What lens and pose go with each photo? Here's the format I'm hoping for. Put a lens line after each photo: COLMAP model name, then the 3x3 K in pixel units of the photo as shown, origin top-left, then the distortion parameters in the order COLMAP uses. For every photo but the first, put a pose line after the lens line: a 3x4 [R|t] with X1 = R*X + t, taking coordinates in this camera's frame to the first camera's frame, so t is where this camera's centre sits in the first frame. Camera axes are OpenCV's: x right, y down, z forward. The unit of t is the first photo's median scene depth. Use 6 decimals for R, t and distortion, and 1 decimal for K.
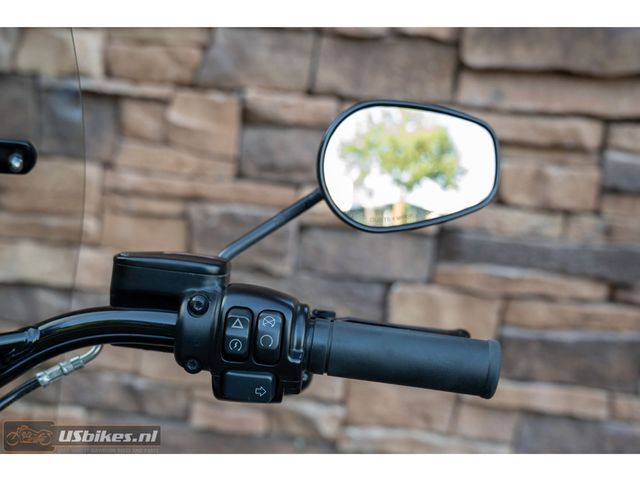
lens RADIAL K [[858.8, 0, 293.9], [0, 858.8, 301.5], [0, 0, 1]] dist [0.060429, 0.000000]
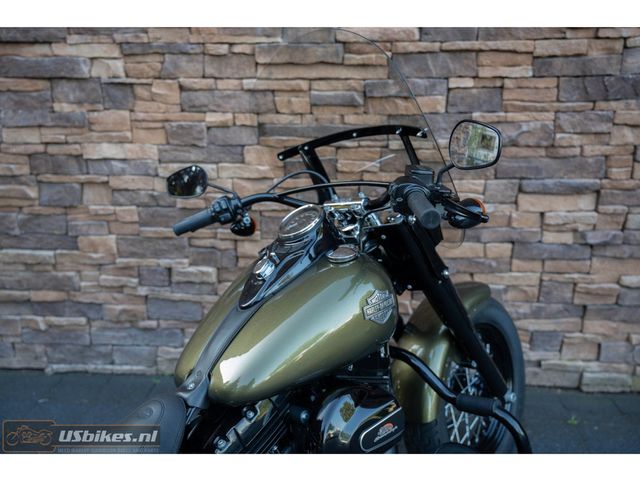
lens RADIAL K [[587.6, 0, 327.0], [0, 587.6, 239.6], [0, 0, 1]] dist [0.013946, 0.000000]
pose [[0.994164, -0.099560, 0.041553, 0.269184], [0.094215, 0.988867, 0.115176, 0.081517], [-0.052557, -0.110589, 0.992476, -0.877366]]
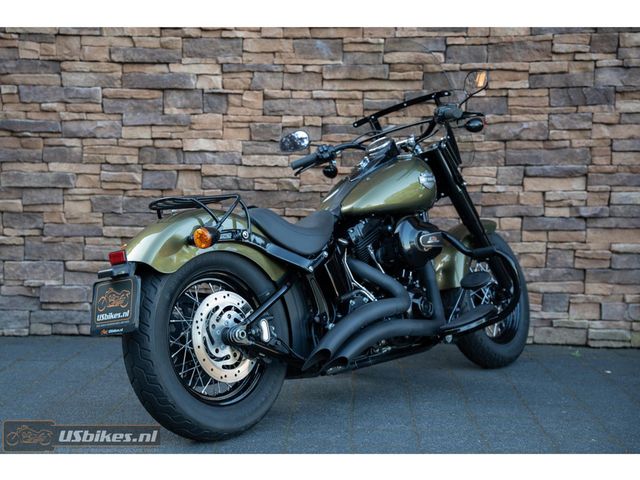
lens RADIAL K [[1011.5, 0, 302.8], [0, 1011.5, 254.1], [0, 0, 1]] dist [0.218575, 0.000000]
pose [[0.993767, -0.078739, 0.078910, -0.279562], [0.086512, 0.991171, -0.100480, 0.850770], [-0.070302, 0.106680, 0.991805, -3.056994]]
